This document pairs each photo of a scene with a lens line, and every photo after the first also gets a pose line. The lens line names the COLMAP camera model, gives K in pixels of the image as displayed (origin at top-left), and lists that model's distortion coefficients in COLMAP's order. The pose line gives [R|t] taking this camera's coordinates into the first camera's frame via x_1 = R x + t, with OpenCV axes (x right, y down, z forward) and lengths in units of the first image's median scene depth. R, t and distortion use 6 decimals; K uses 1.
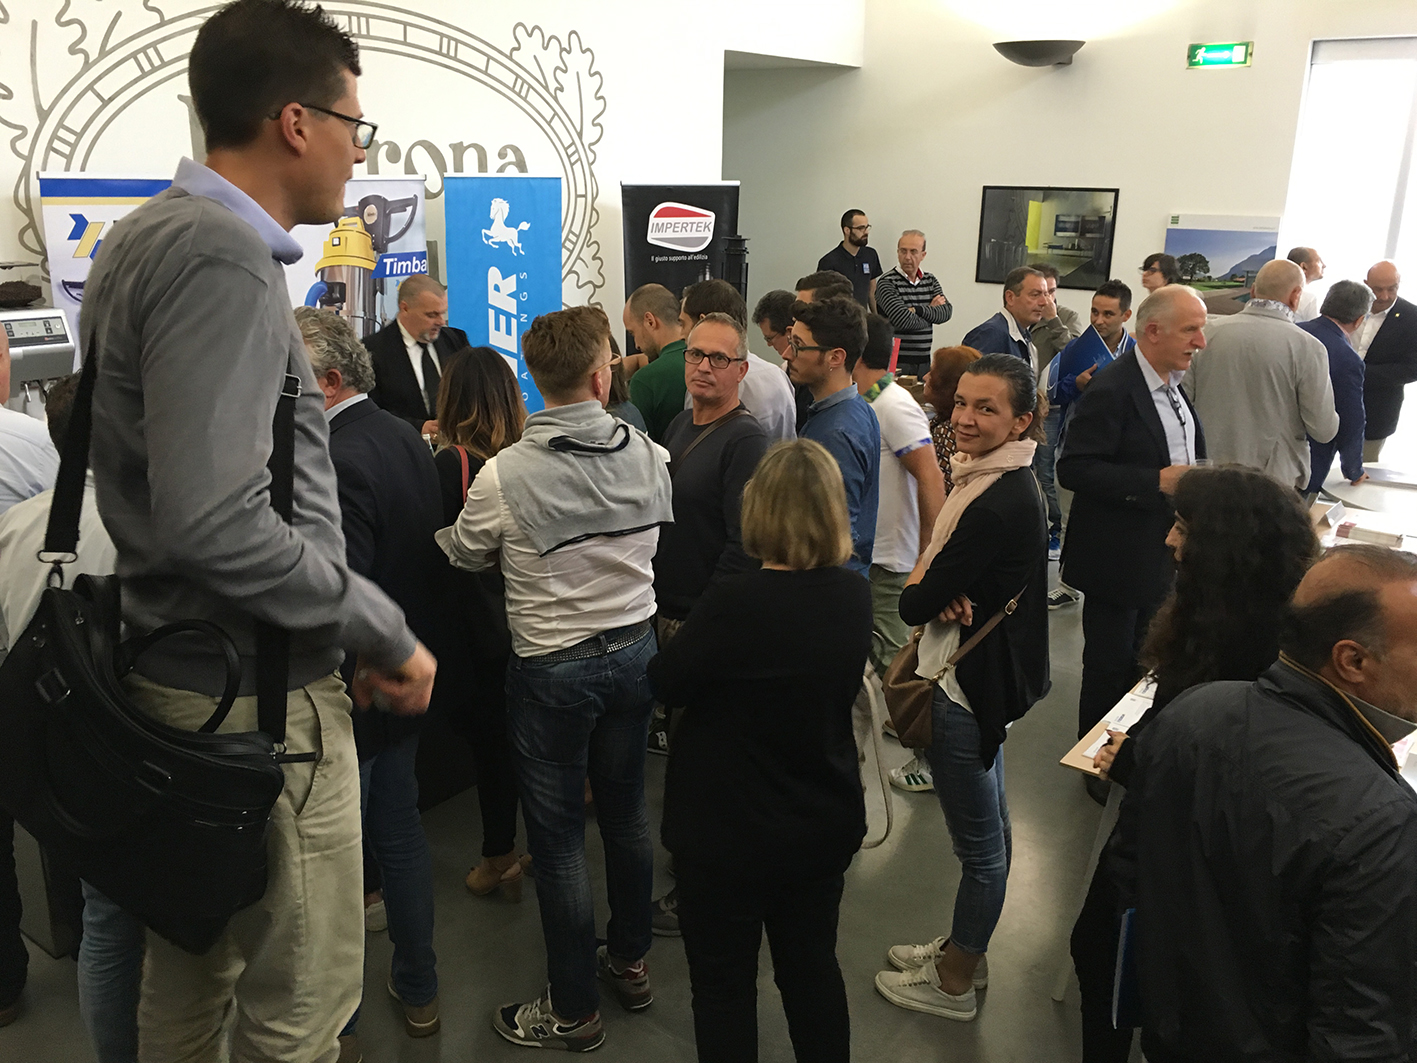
lens RADIAL K [[1206.2, 0, 712.6], [0, 1206.2, 542.1], [0, 0, 1]] dist [0.052310, -0.058128]
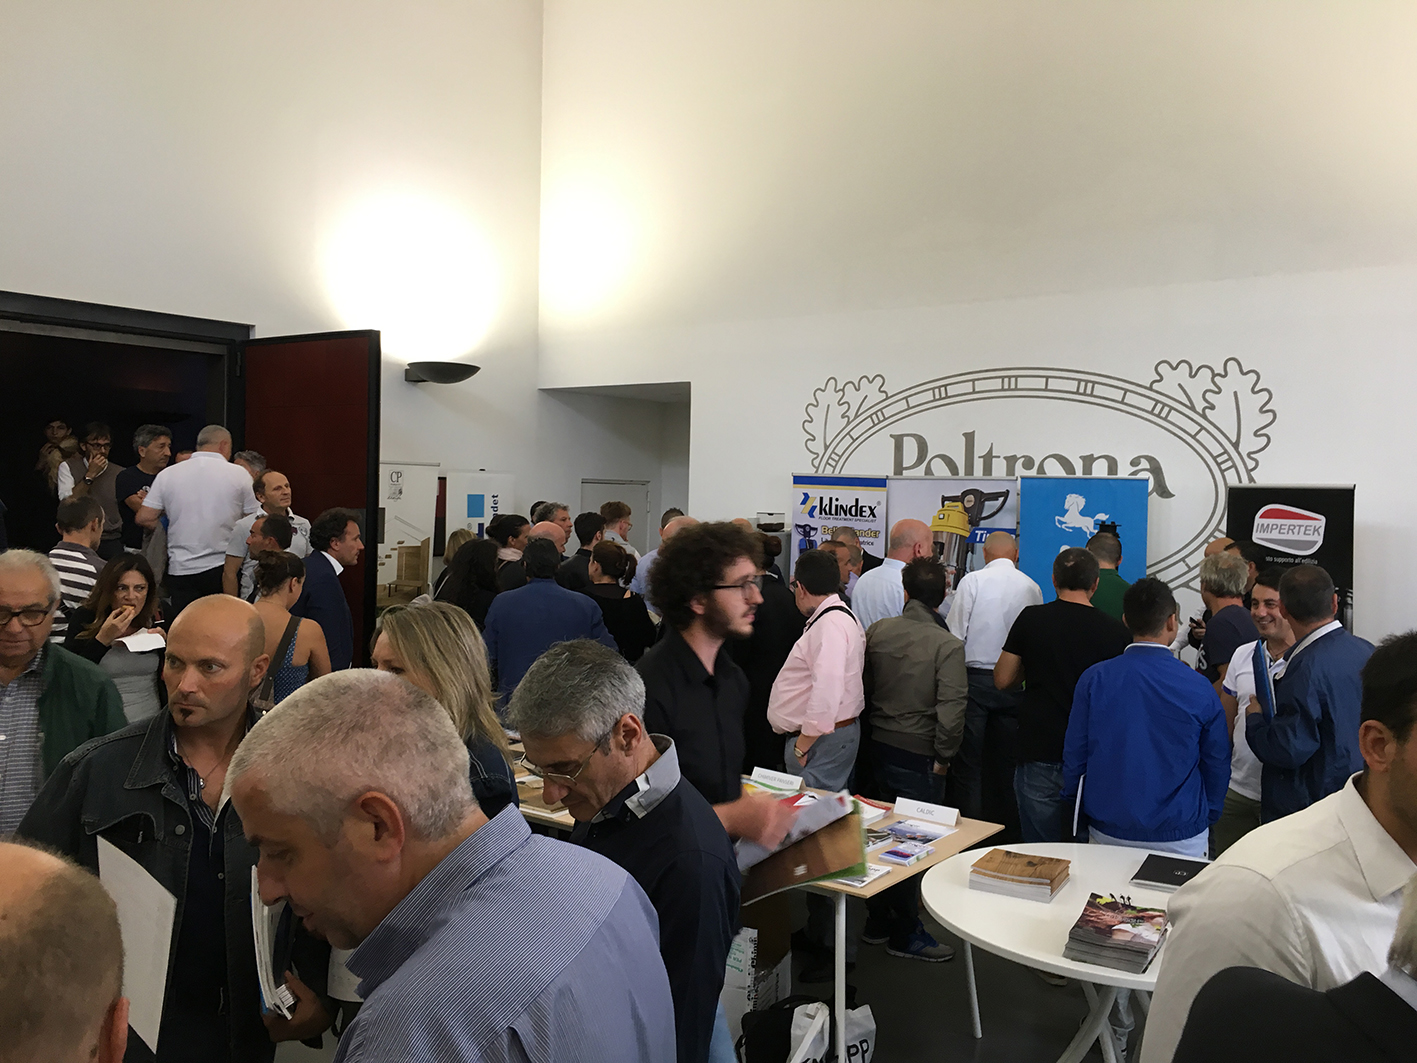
lens RADIAL K [[1206.2, 0, 696.4], [0, 1206.2, 512.2], [0, 0, 1]] dist [0.052310, -0.058128]
pose [[-0.025238, 0.003261, -0.999676, 1.028718], [-0.324876, 0.945689, 0.011287, -0.138611], [0.945420, 0.325056, -0.022808, 0.607819]]
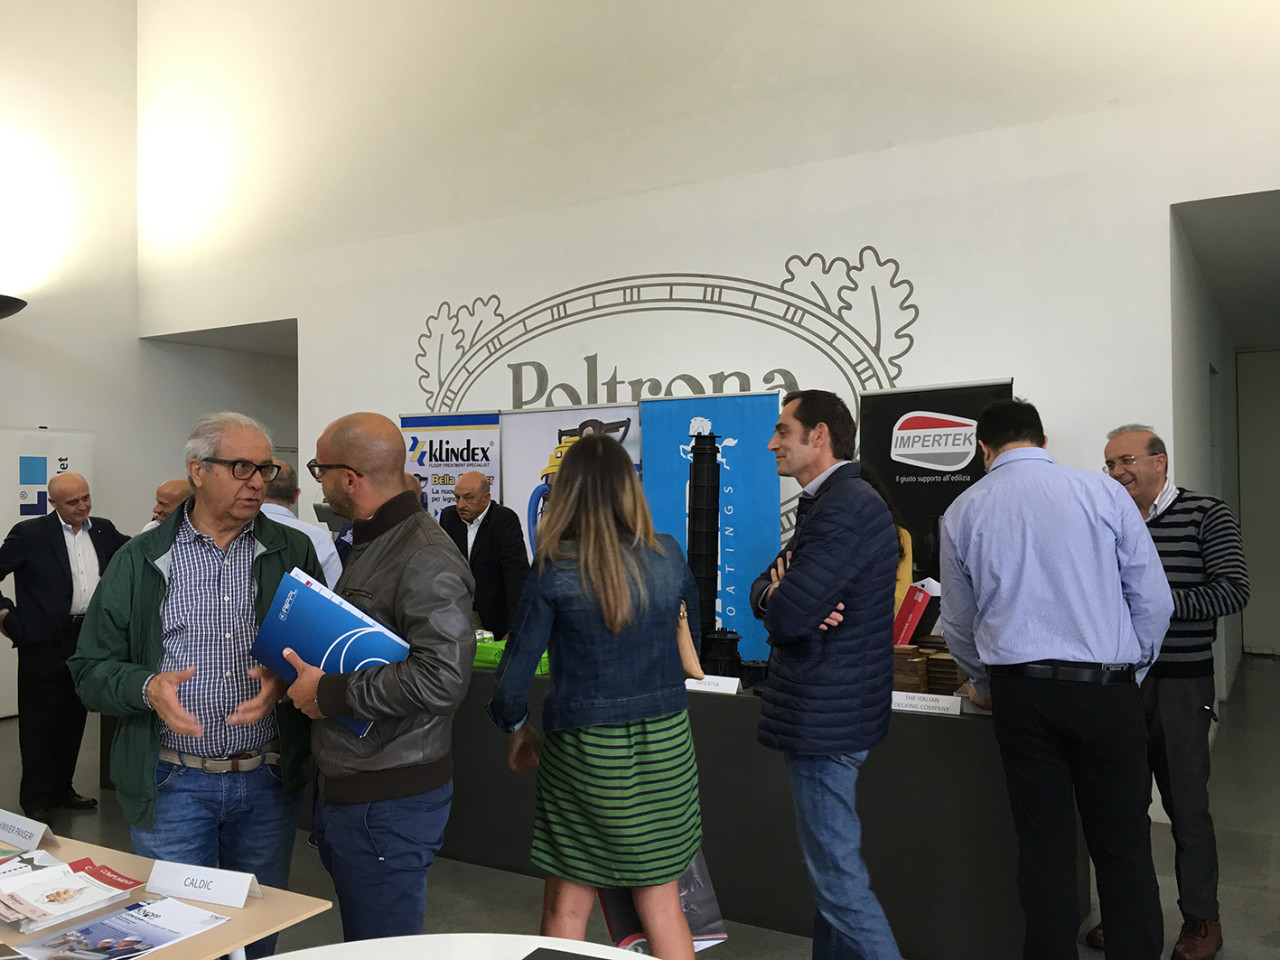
lens RADIAL K [[1089.6, 0, 640.6], [0, 1089.6, 474.8], [0, 0, 1]] dist [0.052310, -0.058128]
pose [[0.097317, -0.033666, -0.994684, 0.712463], [-0.291643, 0.954590, -0.060842, -0.149303], [0.951564, 0.296014, 0.083079, 0.818961]]
